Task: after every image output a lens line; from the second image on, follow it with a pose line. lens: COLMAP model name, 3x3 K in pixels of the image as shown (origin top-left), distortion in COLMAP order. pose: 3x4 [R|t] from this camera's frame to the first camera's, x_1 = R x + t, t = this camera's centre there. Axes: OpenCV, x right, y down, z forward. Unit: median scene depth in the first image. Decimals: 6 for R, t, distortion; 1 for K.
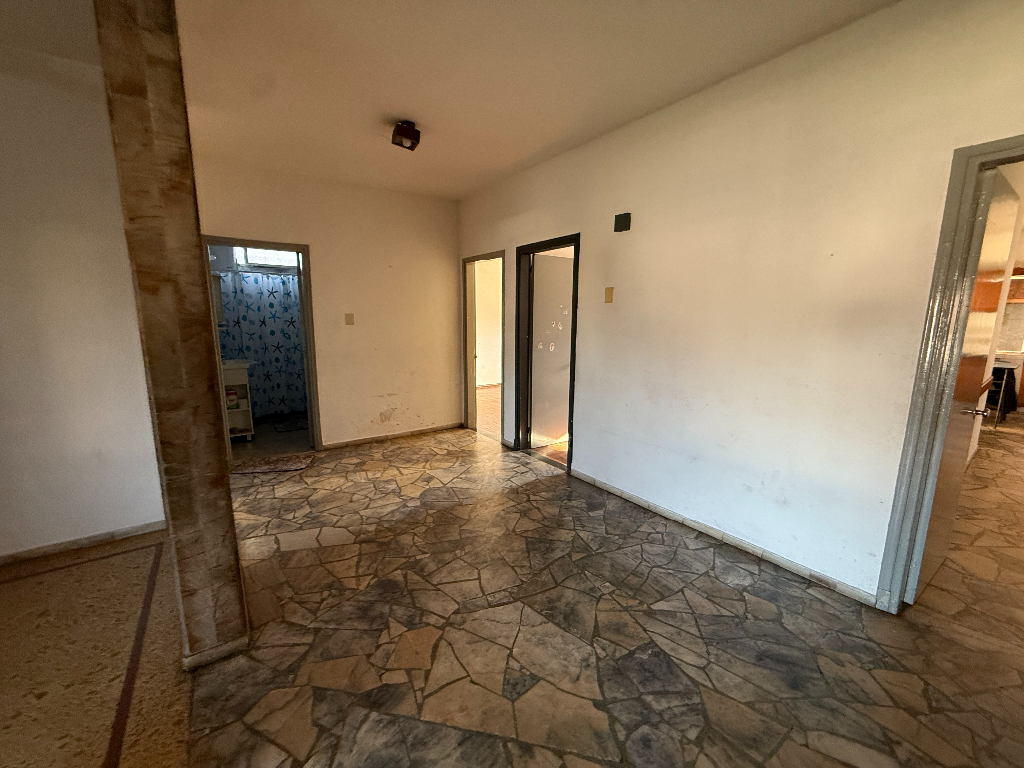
lens RADIAL K [[408.1, 0, 508.3], [0, 408.1, 385.6], [0, 0, 1]] dist [0.000669, 0.000581]
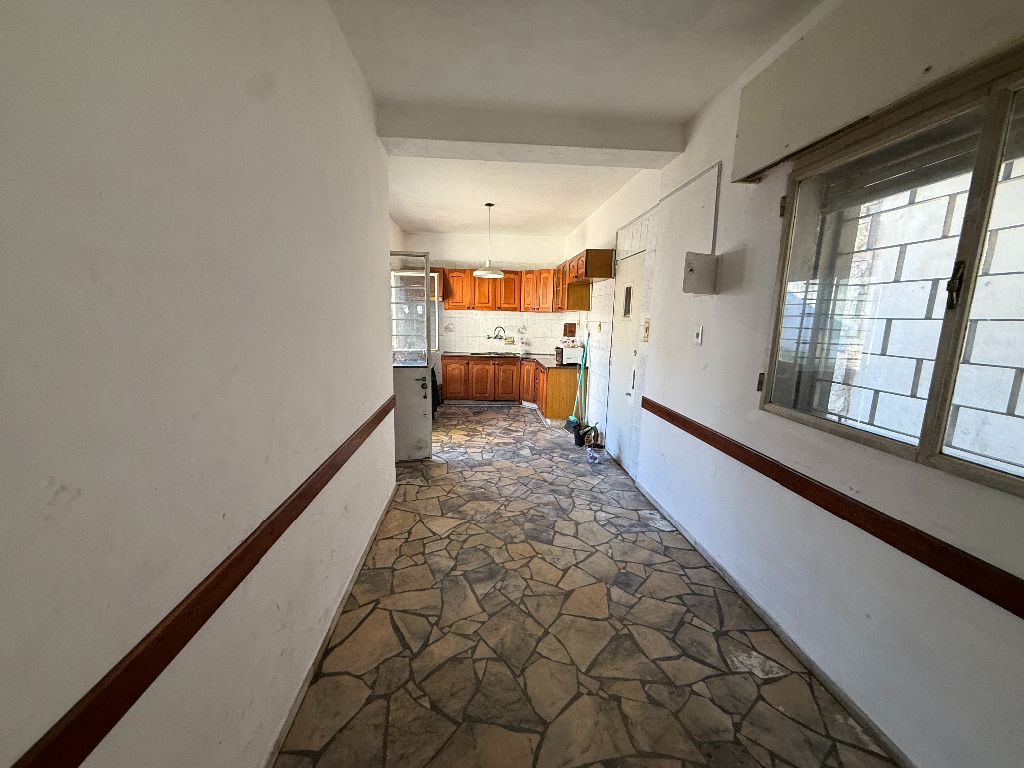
lens RADIAL K [[408.1, 0, 507.3], [0, 408.1, 385.8], [0, 0, 1]] dist [0.000669, 0.000581]
pose [[0.539283, -0.133626, 0.831456, 1.326693], [0.117135, 0.989635, 0.083074, -0.151723], [-0.833939, 0.052592, 0.549345, 0.813452]]
